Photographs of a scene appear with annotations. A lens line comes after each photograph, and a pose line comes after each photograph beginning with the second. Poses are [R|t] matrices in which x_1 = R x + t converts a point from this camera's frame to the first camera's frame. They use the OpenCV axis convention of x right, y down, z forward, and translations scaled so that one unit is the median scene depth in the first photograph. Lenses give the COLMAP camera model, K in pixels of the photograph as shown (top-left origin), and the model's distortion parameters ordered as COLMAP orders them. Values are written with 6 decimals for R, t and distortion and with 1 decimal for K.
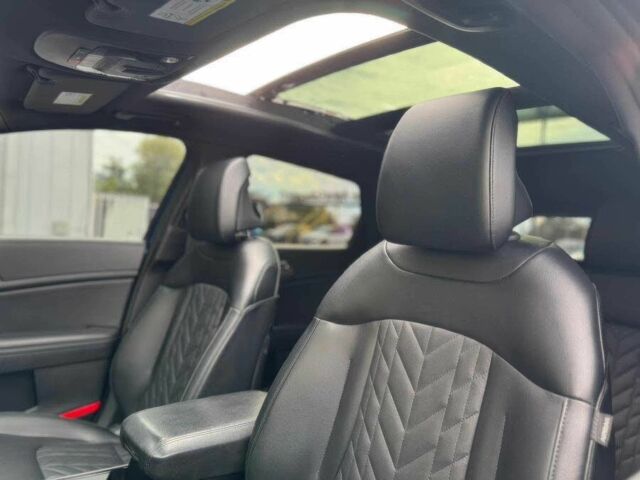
lens RADIAL K [[461.2, 0, 320.0], [0, 461.2, 240.0], [0, 0, 1]] dist [0.081655, -0.104319]
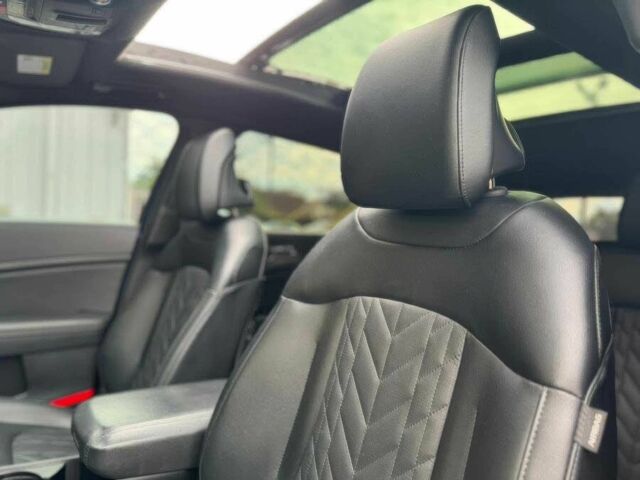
lens RADIAL K [[461.2, 0, 320.0], [0, 461.2, 240.0], [0, 0, 1]] dist [0.081655, -0.104319]
pose [[0.995792, -0.007791, -0.091309, 0.152338], [0.008367, 0.999947, 0.005928, 0.059626], [0.091258, -0.006667, 0.995805, 0.139690]]
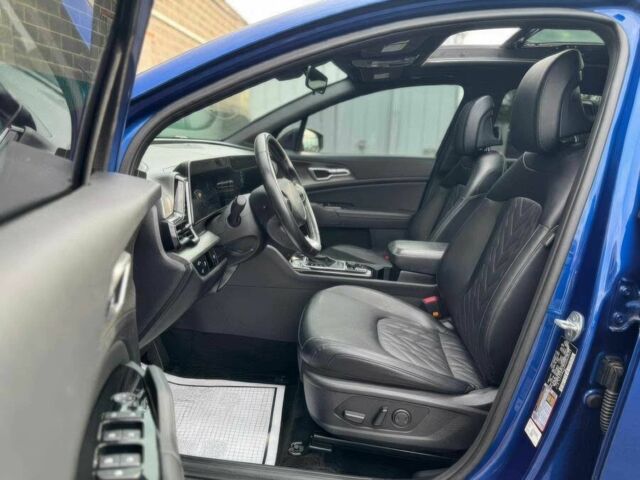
lens RADIAL K [[461.2, 0, 320.0], [0, 461.2, 240.0], [0, 0, 1]] dist [0.081655, -0.104319]
pose [[0.712069, 0.118113, -0.692103, 0.793119], [-0.012901, 0.987783, 0.155300, 0.070116], [0.701991, -0.101656, 0.704894, -0.660358]]
